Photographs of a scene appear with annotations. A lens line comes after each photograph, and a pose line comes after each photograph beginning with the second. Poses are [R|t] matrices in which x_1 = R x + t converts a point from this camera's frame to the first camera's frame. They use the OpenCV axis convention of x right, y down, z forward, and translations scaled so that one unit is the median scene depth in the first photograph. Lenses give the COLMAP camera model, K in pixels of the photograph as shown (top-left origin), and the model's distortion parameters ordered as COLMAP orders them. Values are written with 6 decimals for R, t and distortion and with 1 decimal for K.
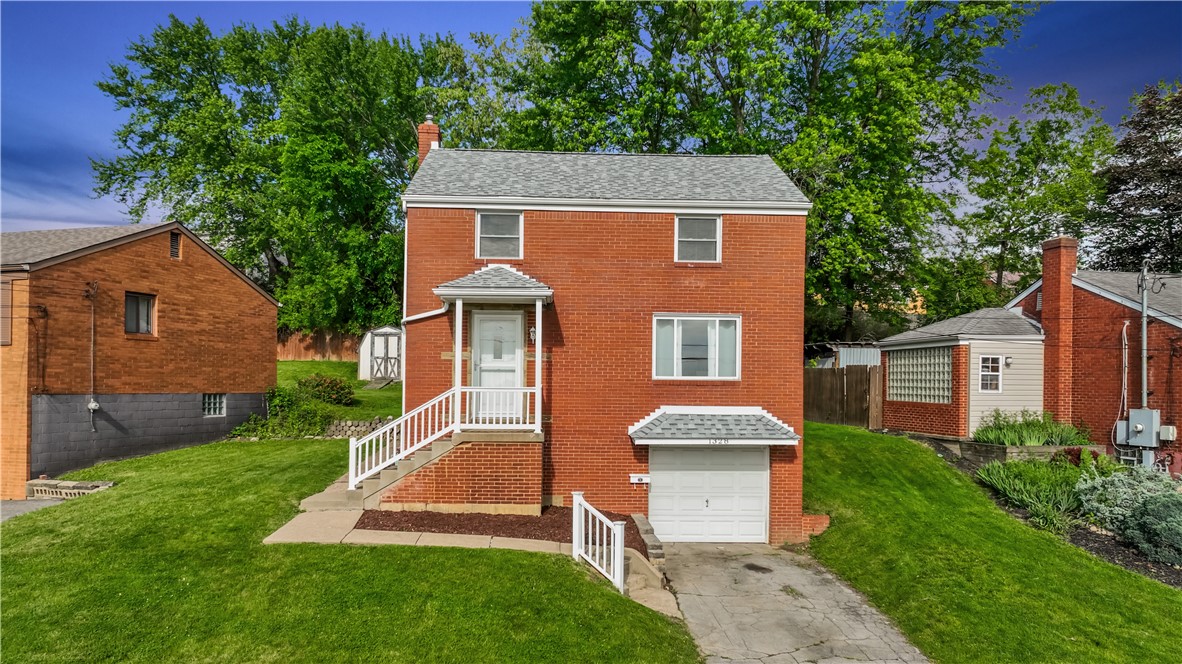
lens RADIAL K [[854.0, 0, 595.1], [0, 854.0, 384.7], [0, 0, 1]] dist [0.007175, 0.001312]
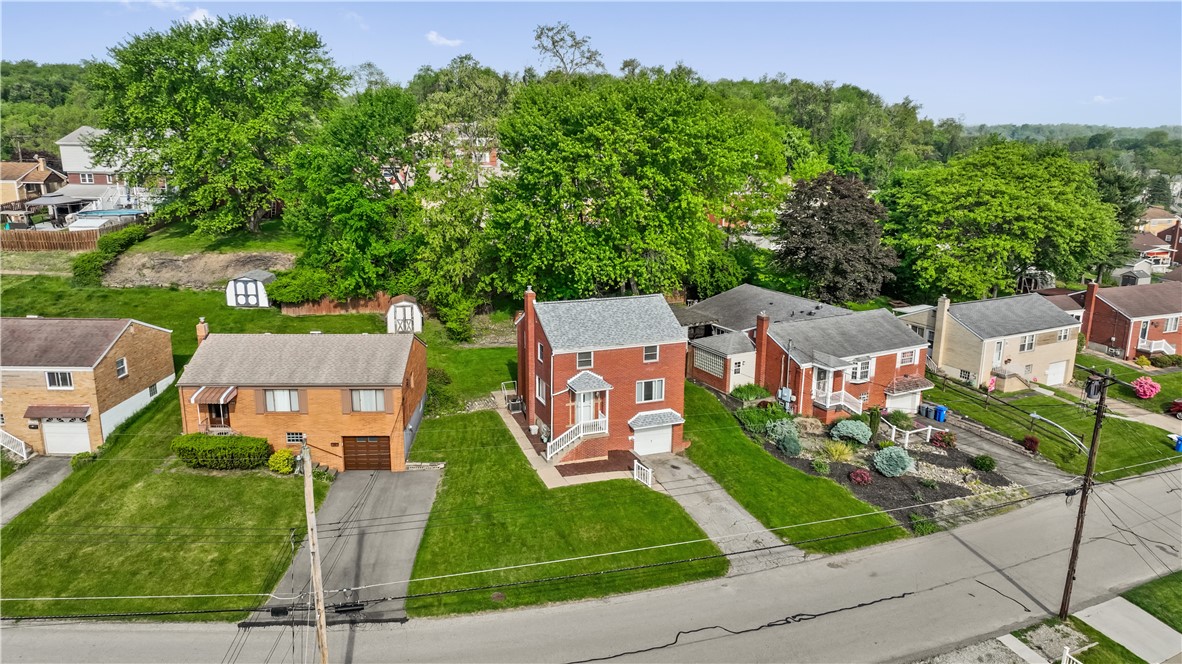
lens RADIAL K [[854.0, 0, 590.0], [0, 854.0, 330.9], [0, 0, 1]] dist [0.007175, 0.001312]
pose [[0.945104, -0.080952, 0.316584, -0.895129], [-0.000082, 0.968769, 0.247965, -0.885488], [-0.326770, -0.234379, 0.915581, -1.392423]]
